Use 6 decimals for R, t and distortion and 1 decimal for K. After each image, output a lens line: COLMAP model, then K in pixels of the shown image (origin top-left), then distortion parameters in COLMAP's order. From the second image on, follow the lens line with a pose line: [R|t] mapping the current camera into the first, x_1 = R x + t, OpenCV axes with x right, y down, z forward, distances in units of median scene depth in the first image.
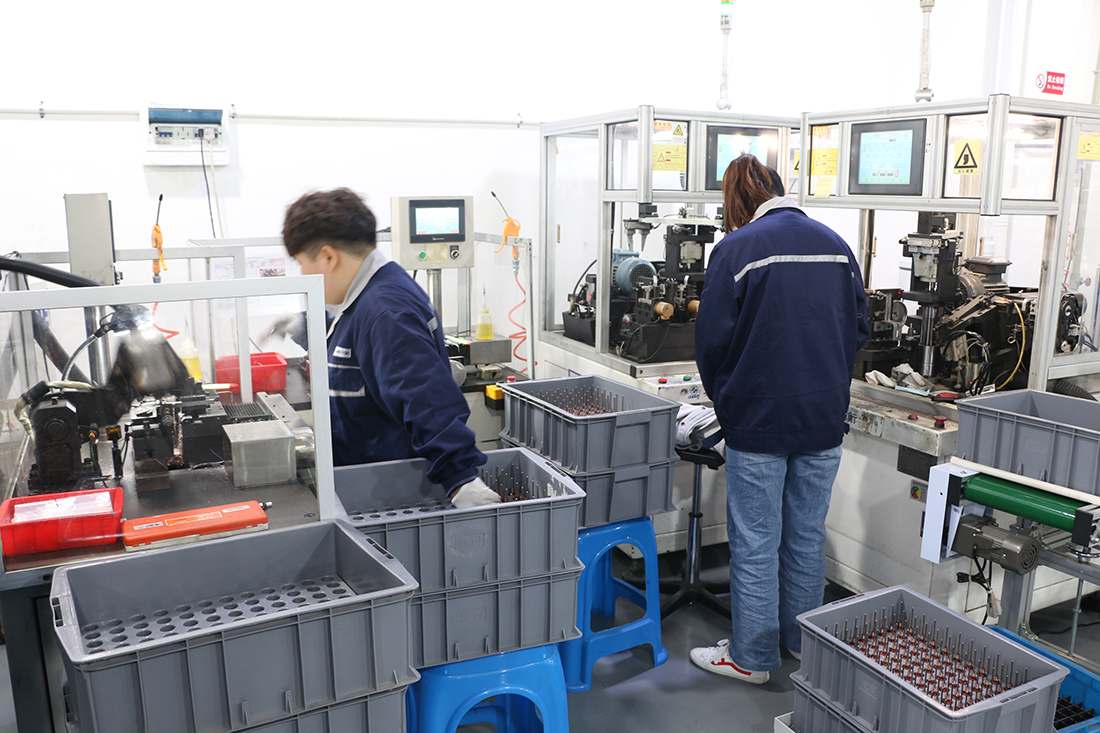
lens RADIAL K [[898.2, 0, 540.5], [0, 898.2, 368.8], [0, 0, 1]] dist [-0.151860, 0.111428]
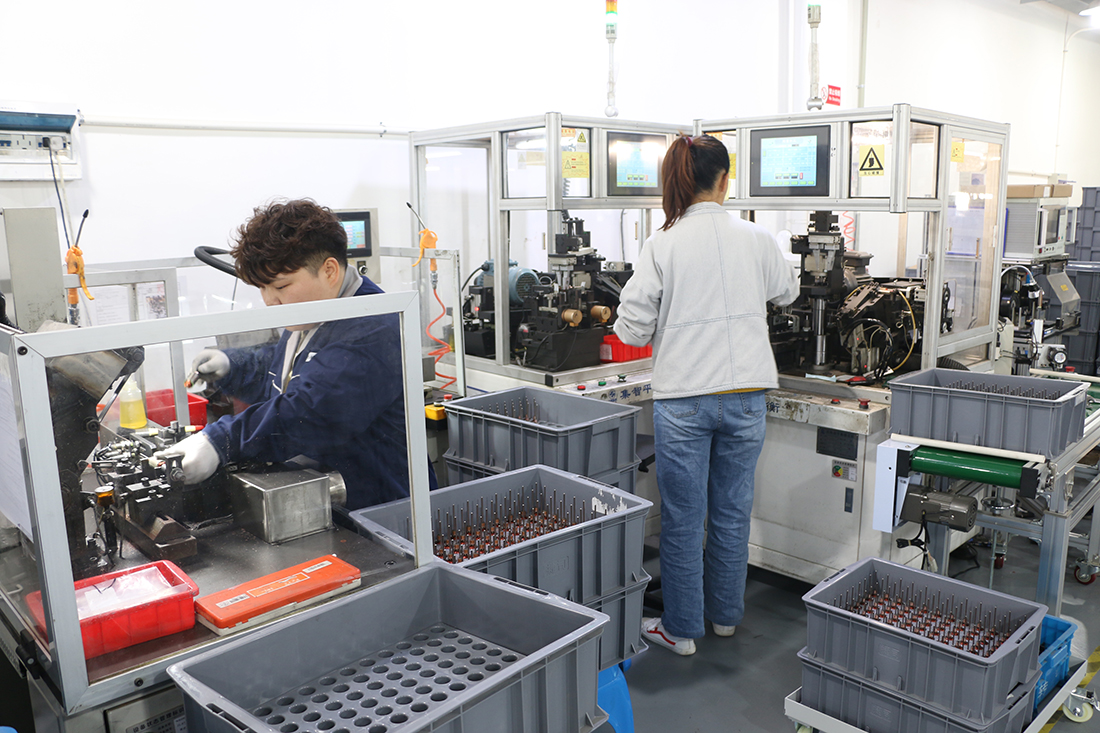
lens RADIAL K [[898.2, 0, 559.9], [0, 898.2, 370.3], [0, 0, 1]] dist [-0.151860, 0.111428]
pose [[0.951796, -0.073327, 0.297839, -0.205125], [0.076982, 0.997032, -0.000544, -0.007872], [-0.296915, 0.023446, 0.954616, 0.056040]]
